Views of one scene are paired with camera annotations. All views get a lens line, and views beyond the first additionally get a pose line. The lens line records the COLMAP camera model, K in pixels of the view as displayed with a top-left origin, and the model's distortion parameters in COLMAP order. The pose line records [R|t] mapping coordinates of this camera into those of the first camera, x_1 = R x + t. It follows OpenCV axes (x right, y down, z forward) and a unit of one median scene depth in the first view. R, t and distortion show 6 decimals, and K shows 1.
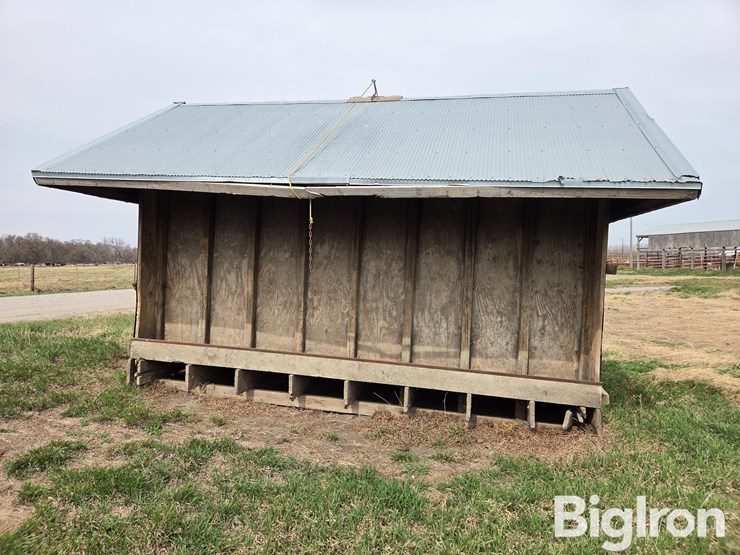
lens RADIAL K [[495.6, 0, 366.4], [0, 495.6, 273.5], [0, 0, 1]] dist [0.057333, -0.035081]
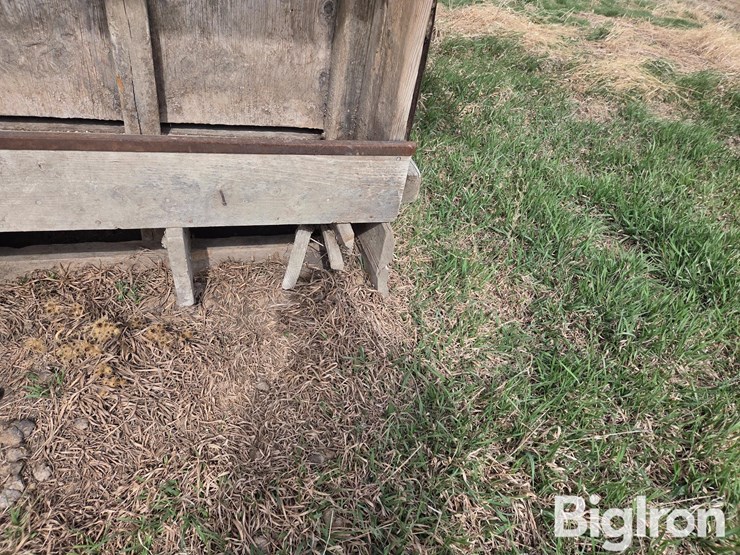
lens RADIAL K [[495.6, 0, 364.3], [0, 495.6, 280.3], [0, 0, 1]] dist [0.057333, -0.035081]
pose [[0.868971, -0.245901, 0.429444, 0.265675], [-0.104260, 0.757353, 0.644629, 0.086456], [-0.483756, -0.604938, 0.632480, 0.684678]]
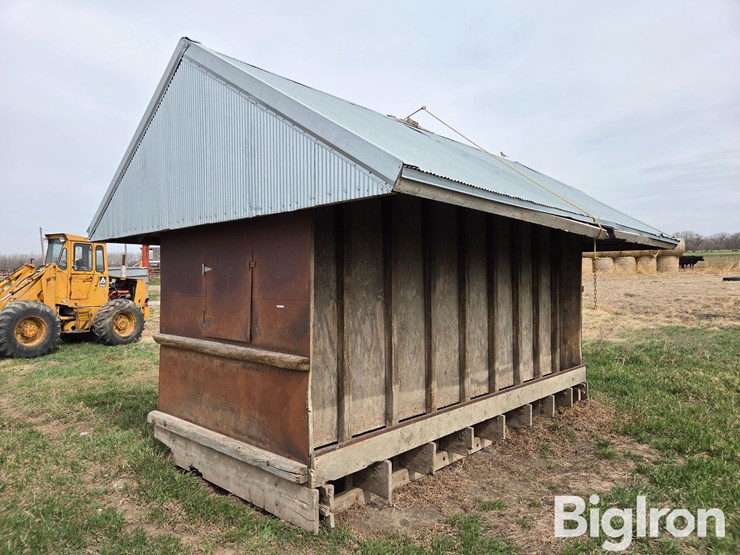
lens RADIAL K [[495.6, 0, 362.0], [0, 495.6, 276.4], [0, 0, 1]] dist [0.057333, -0.035081]
pose [[0.505388, -0.039293, 0.861997, -0.998480], [0.049795, 0.998626, 0.016327, -0.089102], [-0.861454, 0.034672, 0.506650, 0.695556]]
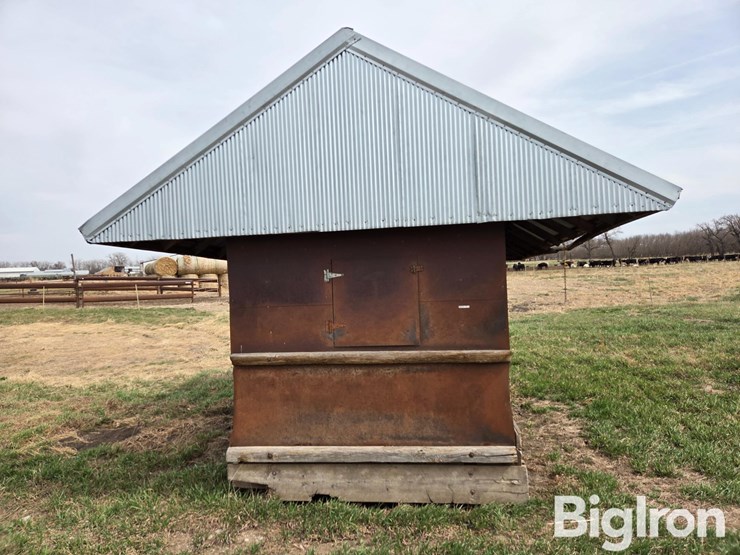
lens RADIAL K [[495.6, 0, 368.5], [0, 495.6, 278.8], [0, 0, 1]] dist [0.057333, -0.035081]
pose [[-0.086110, -0.024273, 0.995990, -1.175872], [0.061904, 0.997641, 0.029665, -0.112738], [-0.994361, 0.064210, -0.084405, 1.316380]]
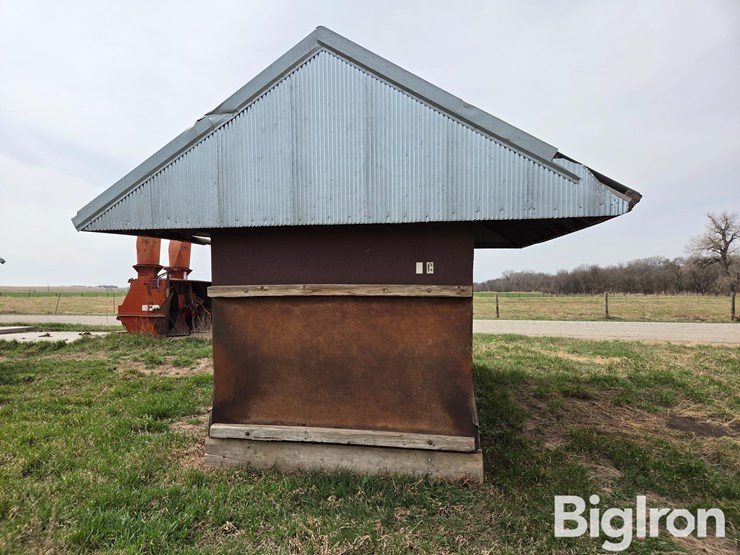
lens RADIAL K [[495.6, 0, 370.1], [0, 495.6, 281.1], [0, 0, 1]] dist [0.057333, -0.035081]
pose [[0.040919, -0.018040, -0.999000, 1.233813], [-0.025119, 0.999502, -0.019078, -0.015350], [0.998847, 0.025874, 0.040446, 1.075012]]
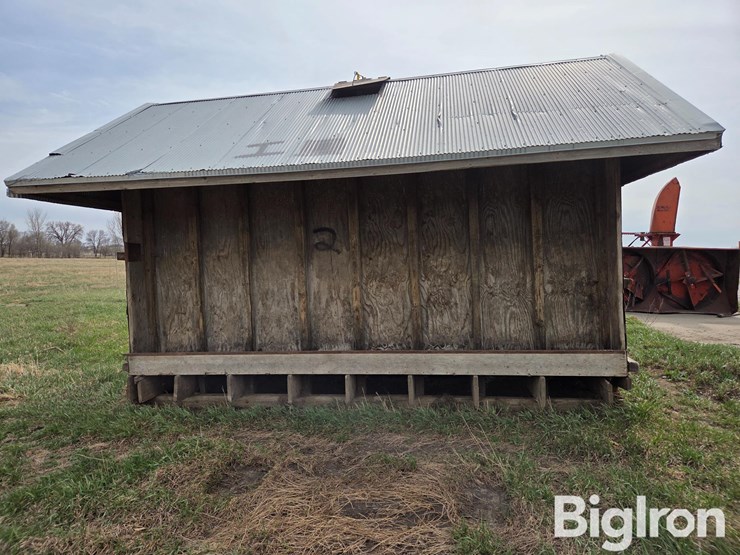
lens RADIAL K [[495.6, 0, 365.4], [0, 495.6, 275.2], [0, 0, 1]] dist [0.057333, -0.035081]
pose [[-0.998123, -0.003642, -0.061140, 0.086028], [-0.007330, 0.998159, 0.060202, -0.044400], [0.060808, 0.060538, -0.996312, 2.278524]]
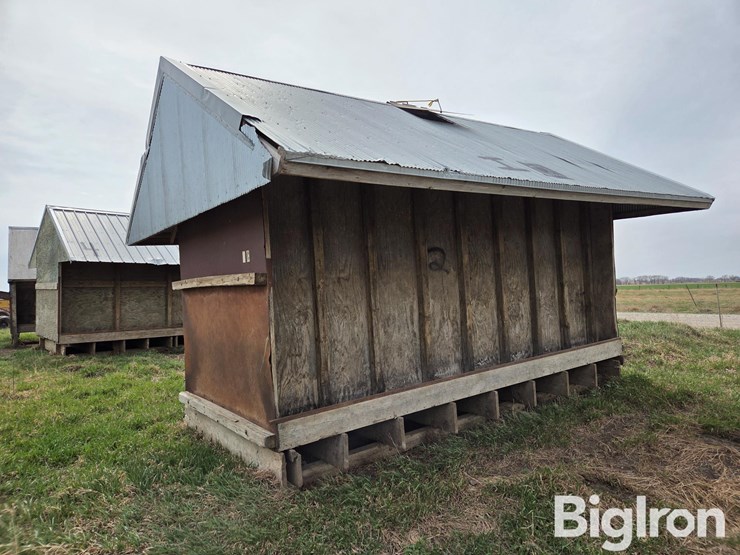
lens RADIAL K [[495.6, 0, 375.6], [0, 495.6, 273.1], [0, 0, 1]] dist [0.057333, -0.035081]
pose [[-0.646362, -0.006897, -0.763000, 0.940694], [0.008531, 0.999831, -0.016265, -0.013051], [0.762983, -0.017022, -0.646194, 1.806846]]
